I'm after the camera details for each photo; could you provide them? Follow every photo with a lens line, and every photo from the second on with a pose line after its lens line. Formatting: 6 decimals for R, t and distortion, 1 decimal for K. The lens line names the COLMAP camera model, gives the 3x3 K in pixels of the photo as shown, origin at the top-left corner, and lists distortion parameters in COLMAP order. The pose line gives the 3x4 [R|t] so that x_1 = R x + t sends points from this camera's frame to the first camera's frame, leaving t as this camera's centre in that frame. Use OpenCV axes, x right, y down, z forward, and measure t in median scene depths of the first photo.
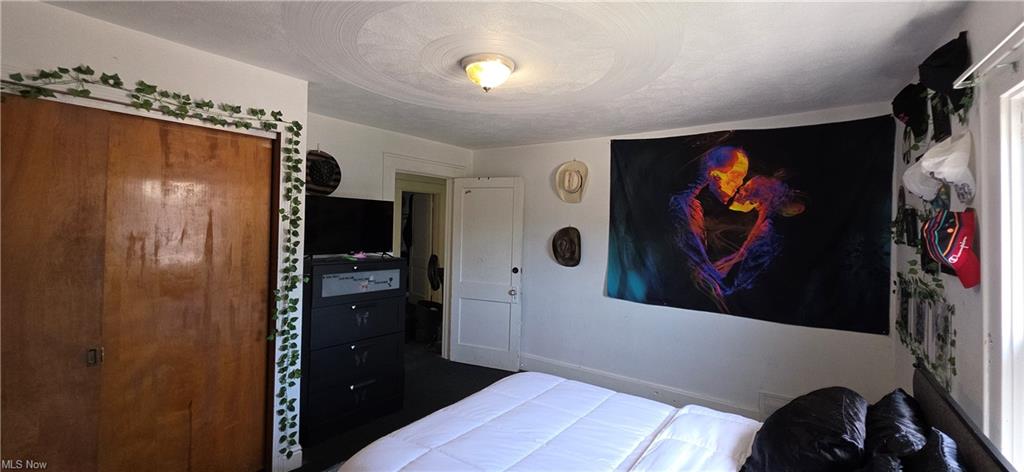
lens RADIAL K [[410.0, 0, 514.5], [0, 410.0, 222.1], [0, 0, 1]] dist [-0.000326, -0.000123]
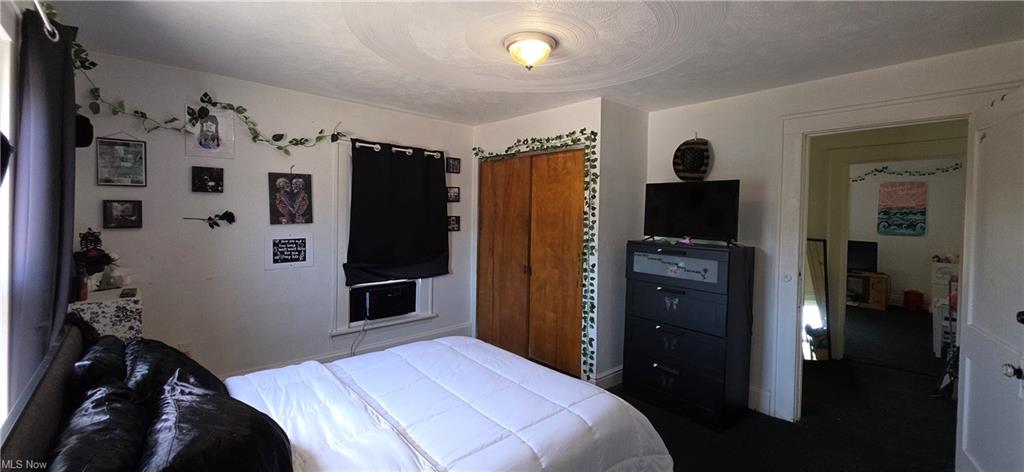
lens RADIAL K [[410.0, 0, 514.5], [0, 410.0, 222.1], [0, 0, 1]] dist [-0.000326, -0.000123]
pose [[-0.211534, -0.007258, -0.977344, 0.827548], [-0.016734, 0.999853, -0.003803, 0.061860], [0.977227, 0.015550, -0.211624, 1.032218]]
